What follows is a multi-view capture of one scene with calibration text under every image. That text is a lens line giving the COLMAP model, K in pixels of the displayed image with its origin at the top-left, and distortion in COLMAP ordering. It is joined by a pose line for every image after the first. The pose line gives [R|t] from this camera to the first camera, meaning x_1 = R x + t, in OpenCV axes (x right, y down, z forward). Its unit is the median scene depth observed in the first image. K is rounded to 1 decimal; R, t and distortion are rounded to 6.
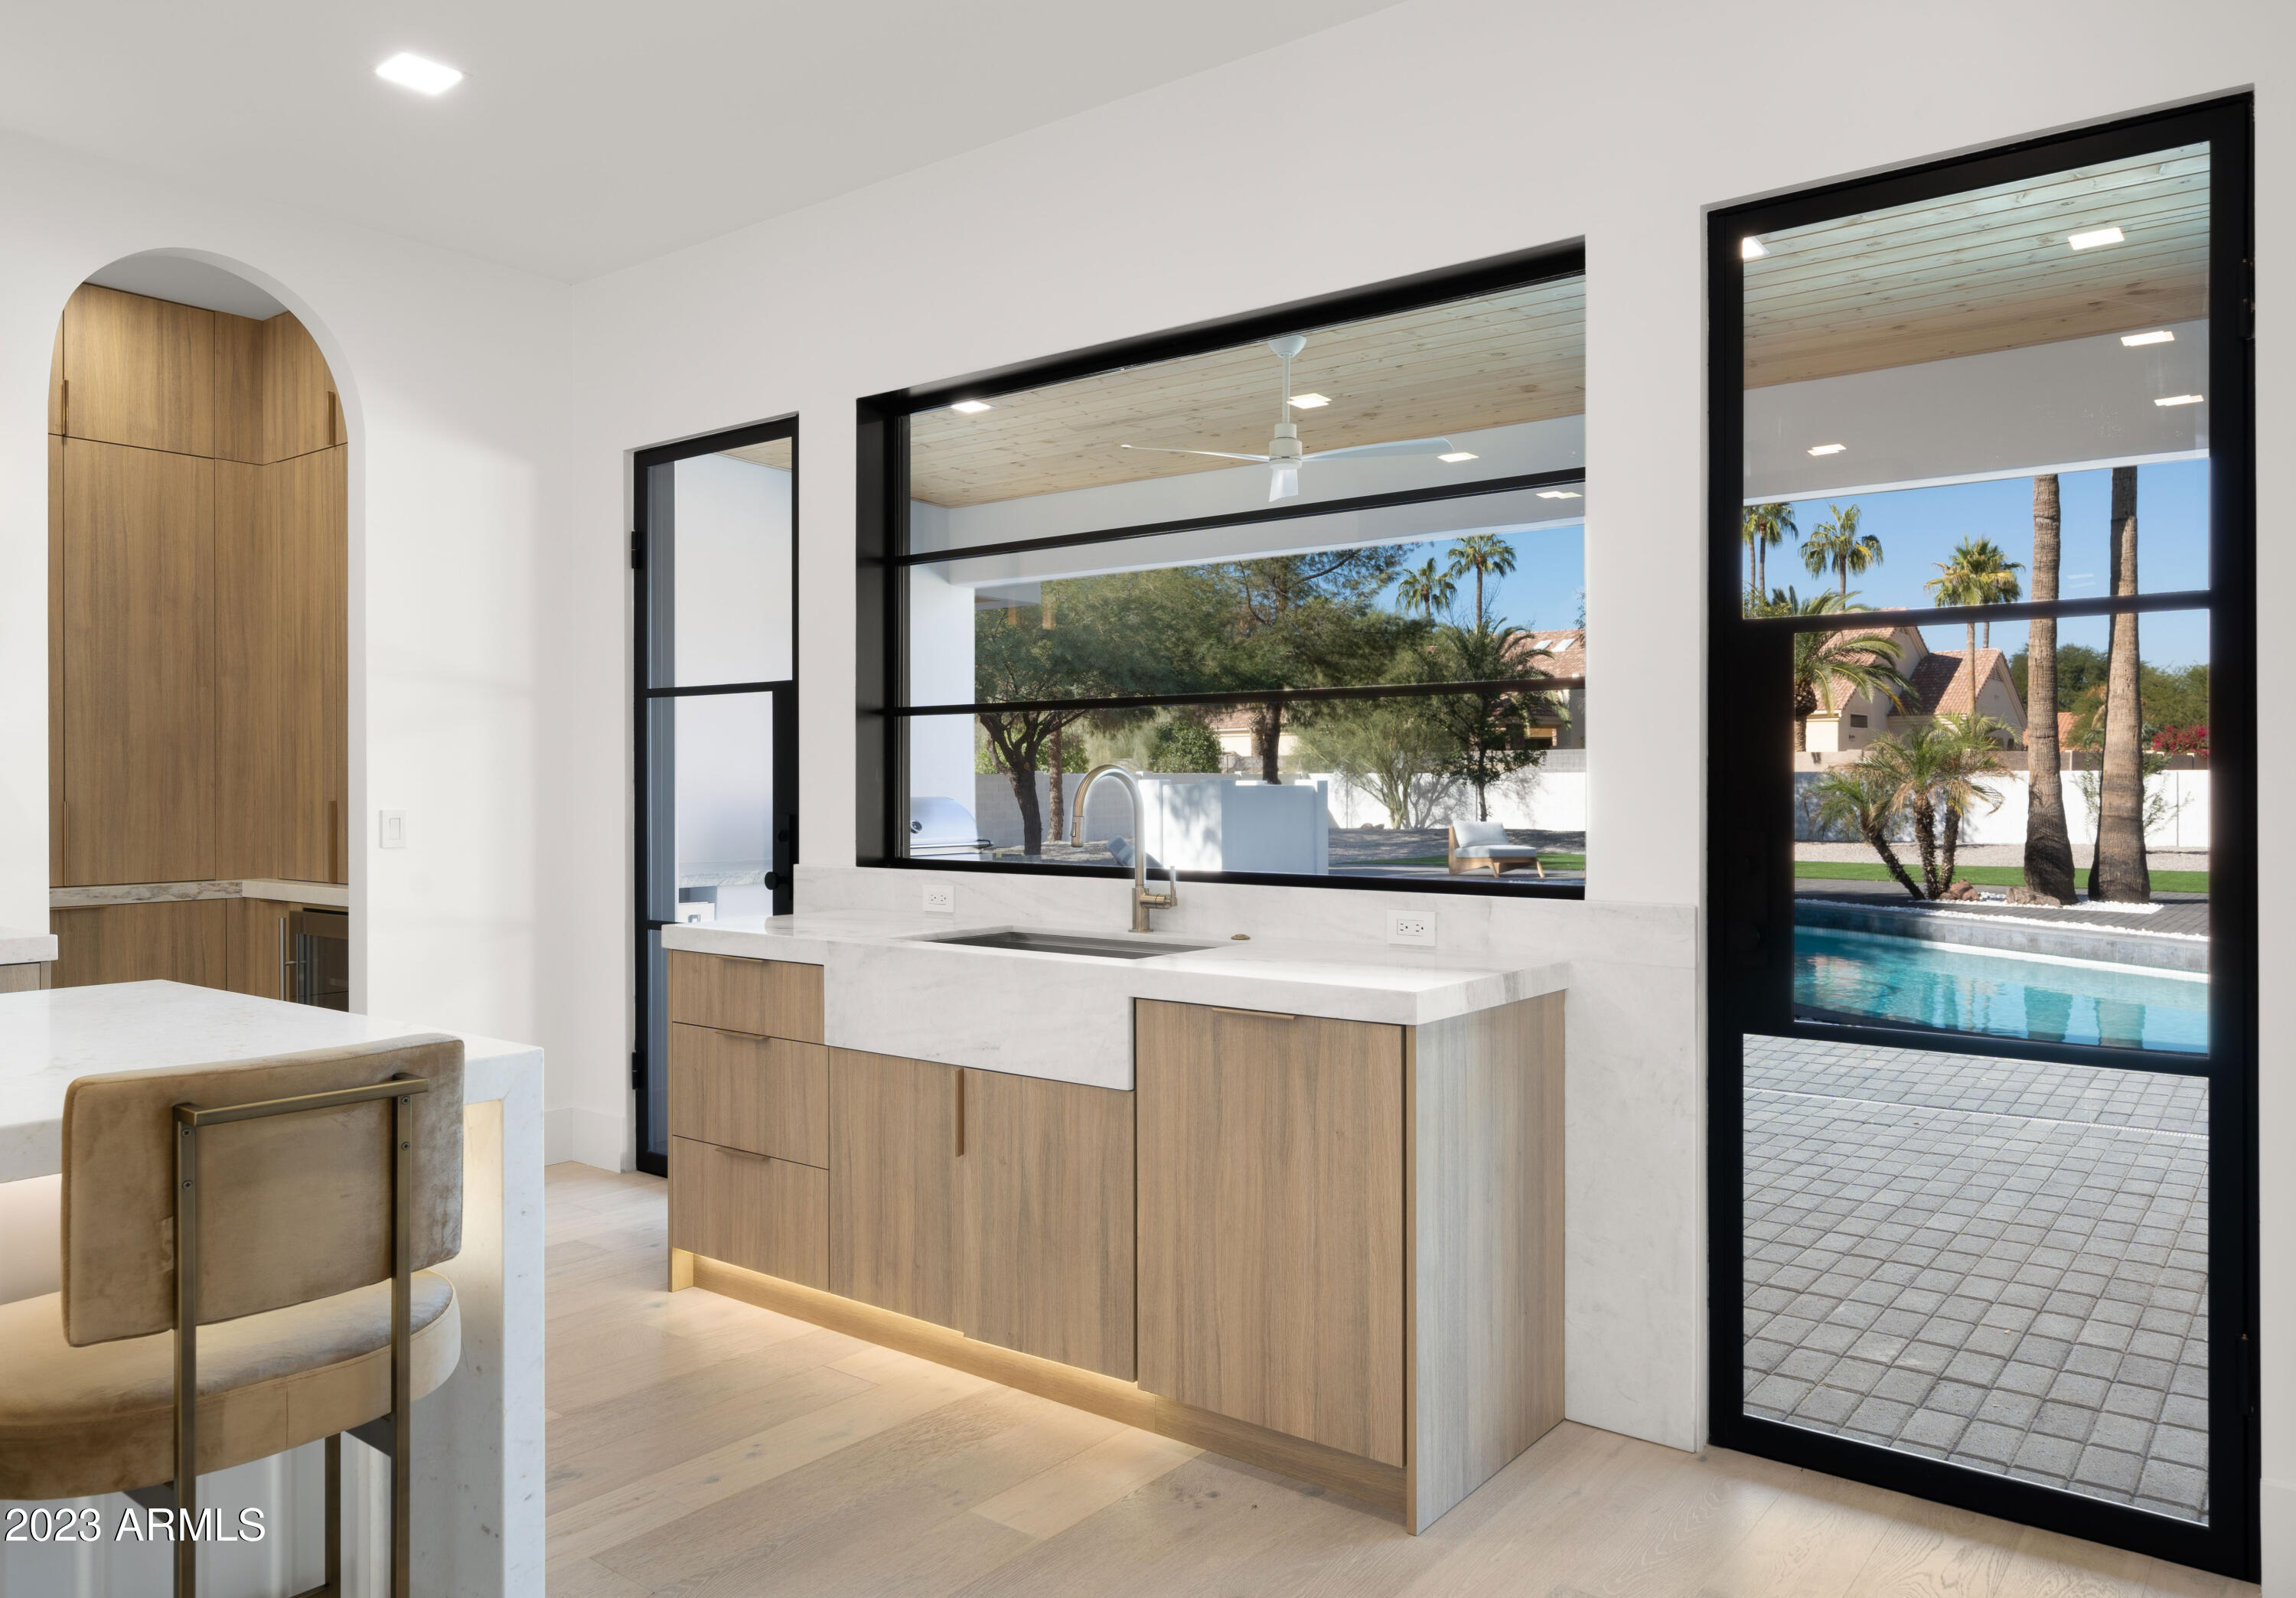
lens RADIAL K [[1589.5, 0, 1149.1], [0, 1589.5, 791.9], [0, 0, 1]] dist [-0.005647, -0.000692]
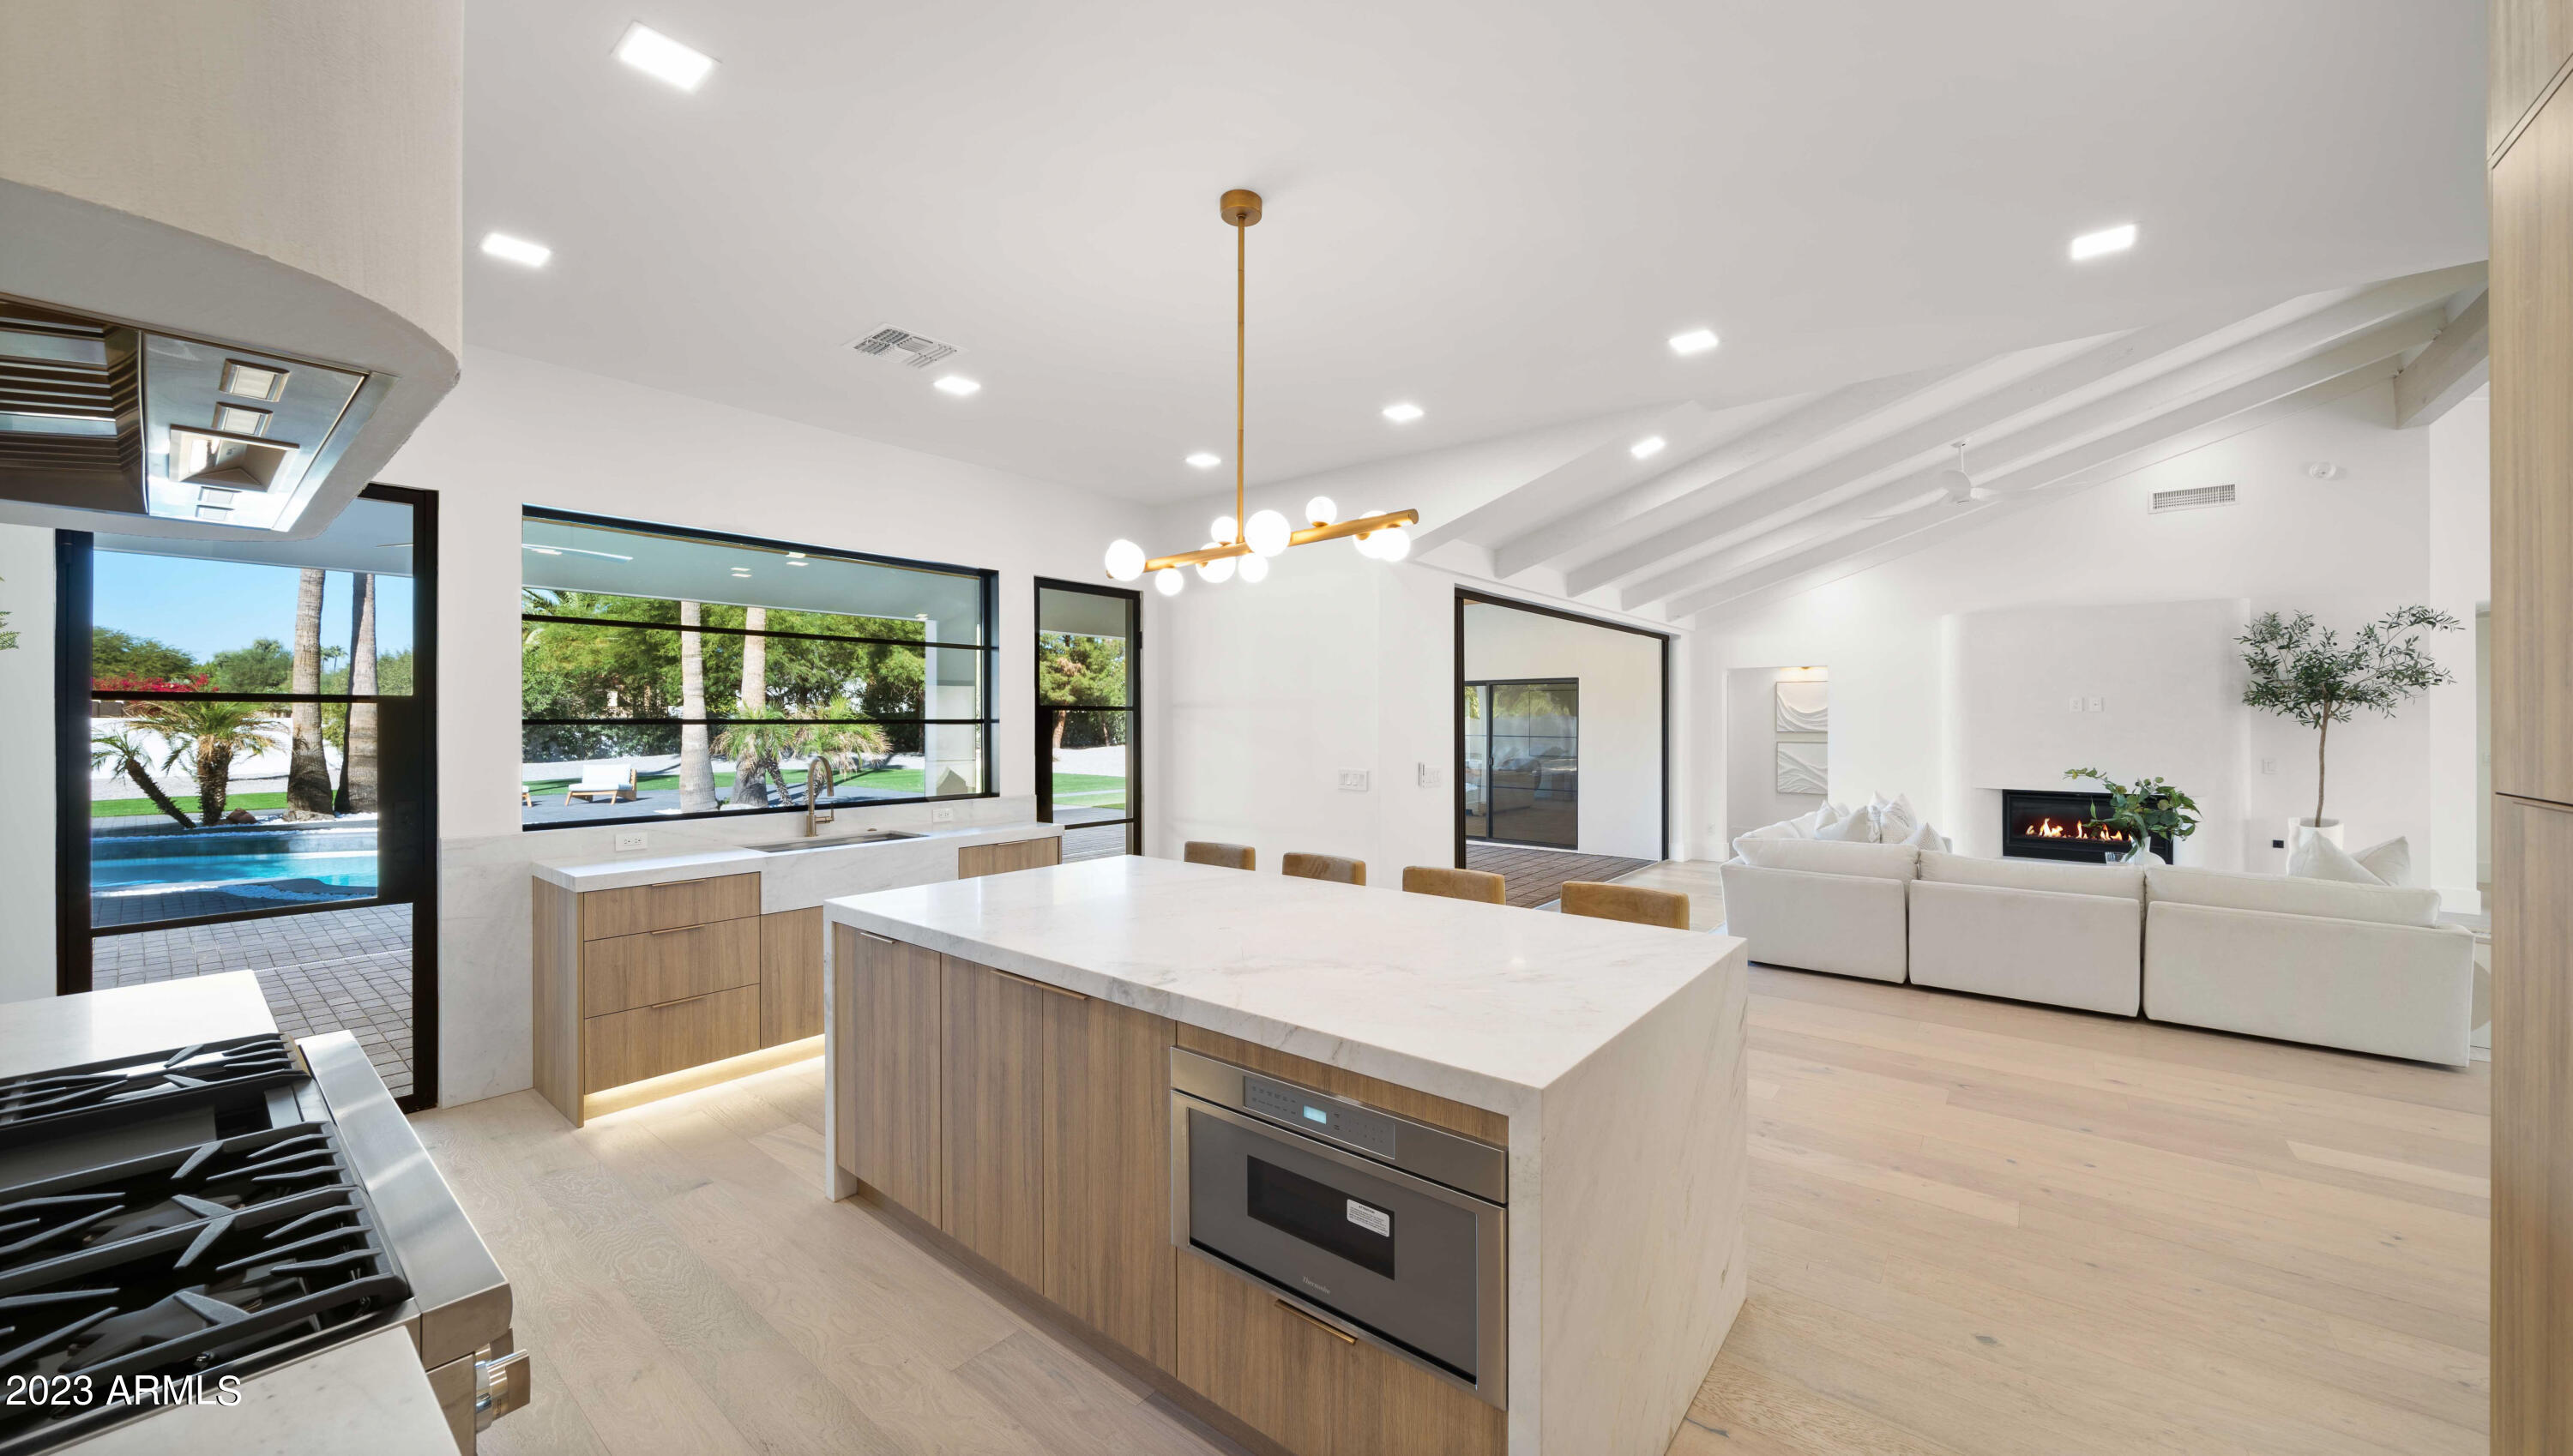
lens RADIAL K [[951.1, 0, 1272.9], [0, 951.1, 723.9], [0, 0, 1]] dist [0.001241, 0.000071]
pose [[0.032516, -0.002471, 0.999468, -1.210826], [0.003513, 0.999991, 0.002358, -0.056854], [-0.999465, 0.003435, 0.032525, 0.357388]]
